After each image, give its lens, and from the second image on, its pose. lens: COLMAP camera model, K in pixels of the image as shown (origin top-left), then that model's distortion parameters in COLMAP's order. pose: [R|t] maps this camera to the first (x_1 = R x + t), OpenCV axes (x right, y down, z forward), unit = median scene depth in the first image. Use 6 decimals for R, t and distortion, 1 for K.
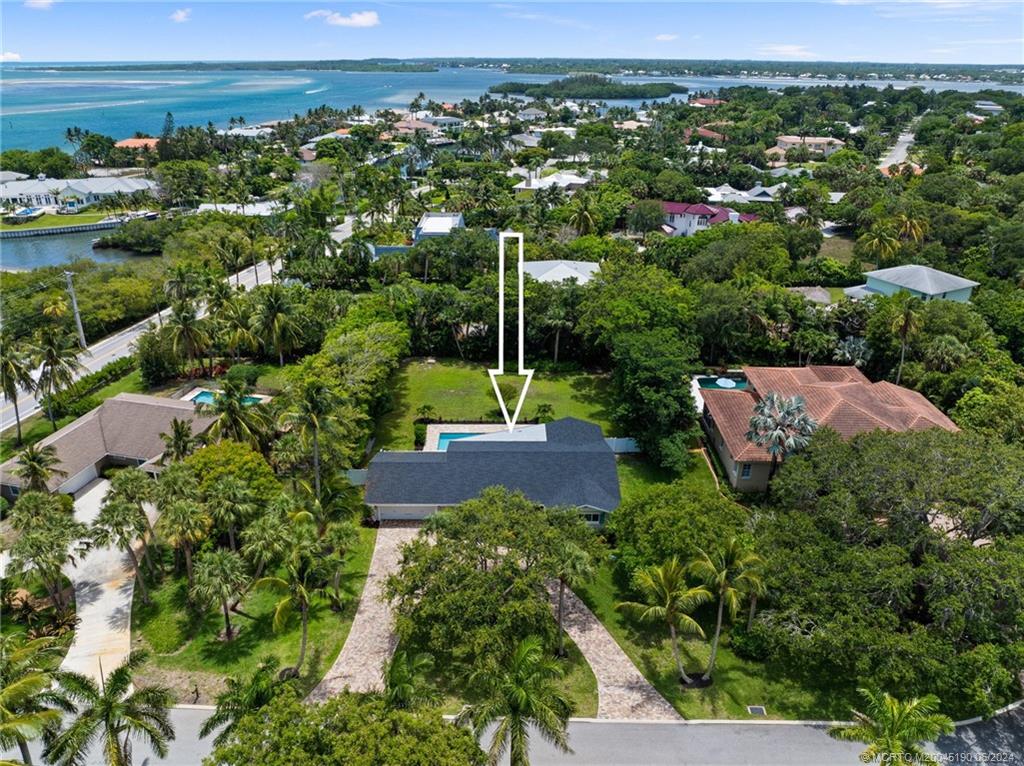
lens RADIAL K [[787.9, 0, 512.0], [0, 787.9, 383.0], [0, 0, 1]] dist [-0.054761, 0.008954]
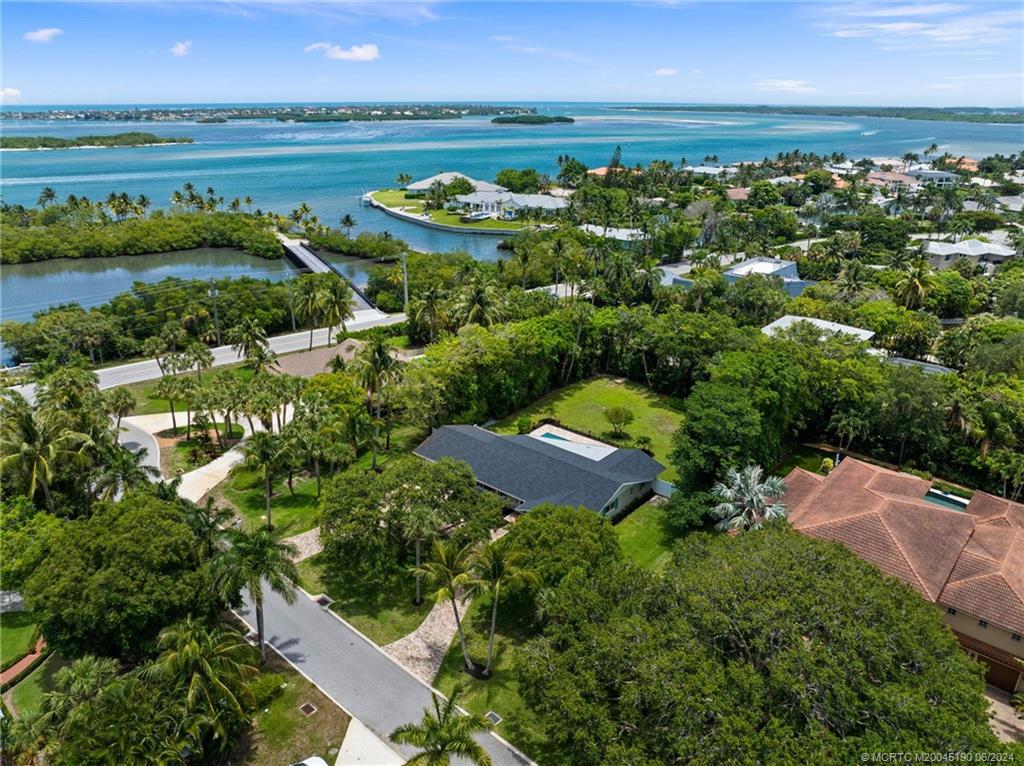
lens RADIAL K [[787.9, 0, 512.0], [0, 787.9, 383.0], [0, 0, 1]] dist [-0.054761, 0.008954]
pose [[0.728679, 0.231153, -0.644667, 0.336283], [-0.262409, 0.963715, 0.048945, -0.027136], [0.632589, 0.133501, 0.762895, 0.054803]]
